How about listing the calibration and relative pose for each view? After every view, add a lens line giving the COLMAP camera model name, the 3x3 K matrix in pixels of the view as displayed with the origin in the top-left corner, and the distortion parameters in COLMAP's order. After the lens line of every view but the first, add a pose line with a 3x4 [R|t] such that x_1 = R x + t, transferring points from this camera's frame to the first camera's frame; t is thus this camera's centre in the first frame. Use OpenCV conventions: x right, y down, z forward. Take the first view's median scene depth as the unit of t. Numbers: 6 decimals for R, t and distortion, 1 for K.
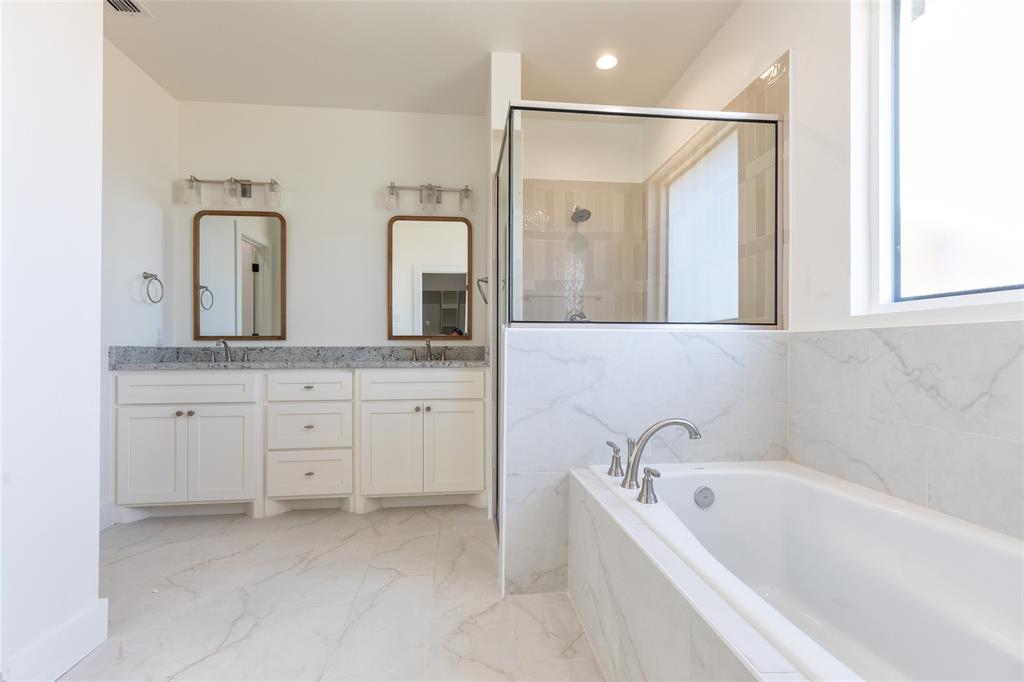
lens RADIAL K [[466.0, 0, 519.0], [0, 466.0, 347.7], [0, 0, 1]] dist [0.017088, -0.002164]
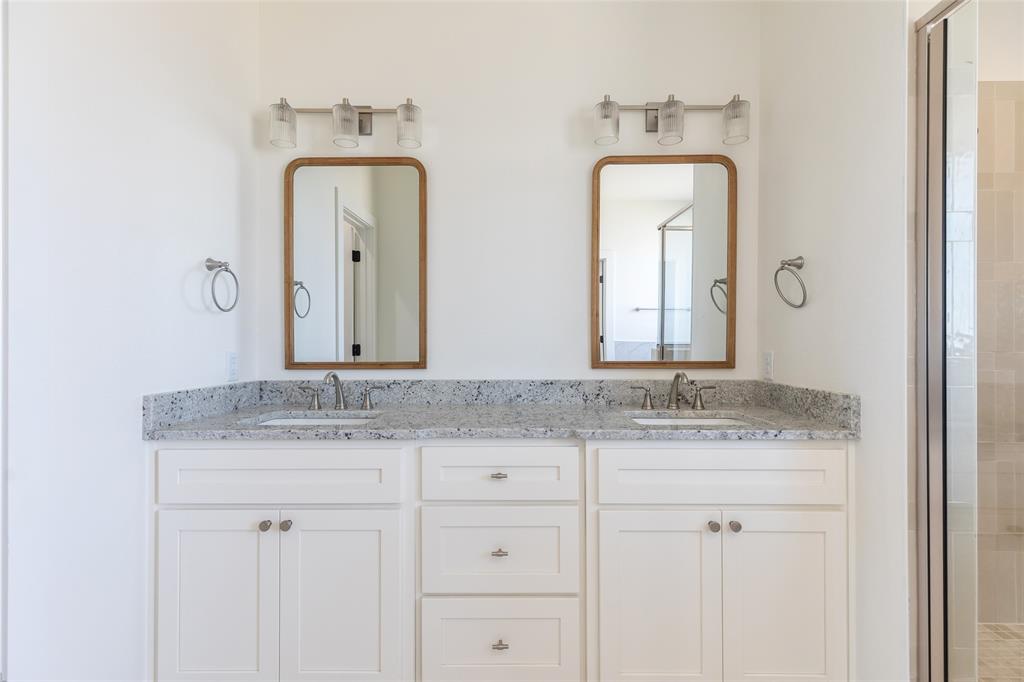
lens RADIAL K [[466.0, 0, 526.6], [0, 466.0, 341.6], [0, 0, 1]] dist [0.017088, -0.002164]
pose [[0.994380, 0.000967, -0.105861, -0.376741], [-0.000578, 0.999993, 0.003702, -0.066454], [0.105864, -0.003620, 0.994374, 0.509679]]
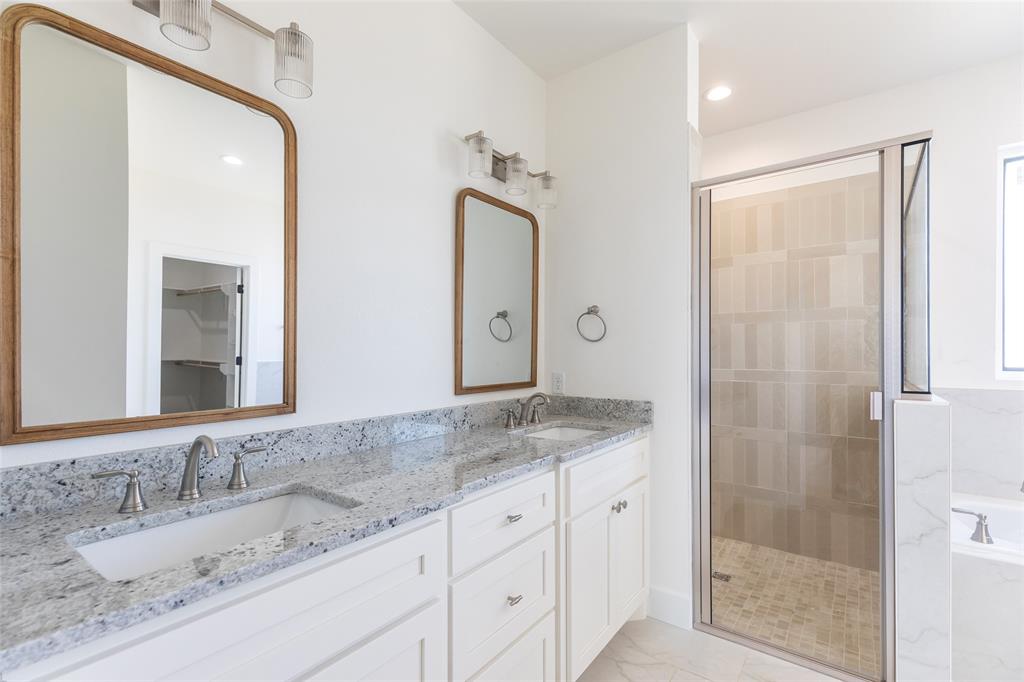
lens RADIAL K [[466.0, 0, 496.7], [0, 466.0, 352.1], [0, 0, 1]] dist [0.017088, -0.002164]
pose [[0.685159, 0.000988, 0.728393, -0.843050], [-0.005704, 0.999976, 0.004009, -0.092093], [-0.728371, -0.006902, 0.685148, 0.705896]]
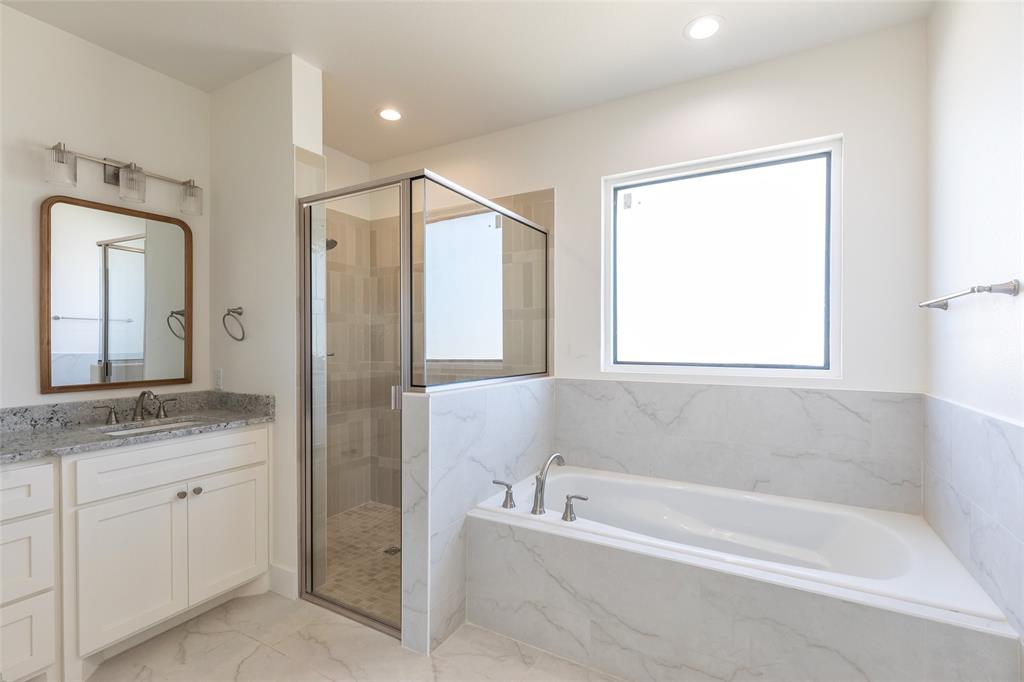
lens RADIAL K [[466.0, 0, 503.7], [0, 466.0, 343.5], [0, 0, 1]] dist [0.017088, -0.002164]
pose [[0.598009, -0.005658, 0.801470, -0.520689], [-0.002671, 0.999955, 0.009053, -0.113590], [-0.801485, -0.007554, 0.597967, 0.178728]]
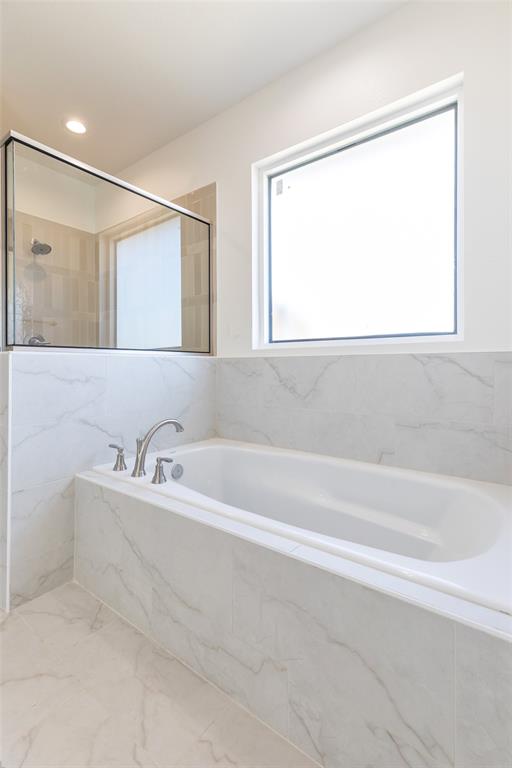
lens RADIAL K [[349.5, 0, 266.1], [0, 349.5, 367.0], [0, 0, 1]] dist [0.017088, -0.002164]
pose [[0.689767, -0.007155, 0.723996, -0.131100], [0.001813, 0.999965, 0.008155, -0.008247], [-0.724030, -0.004312, 0.689755, 0.036002]]
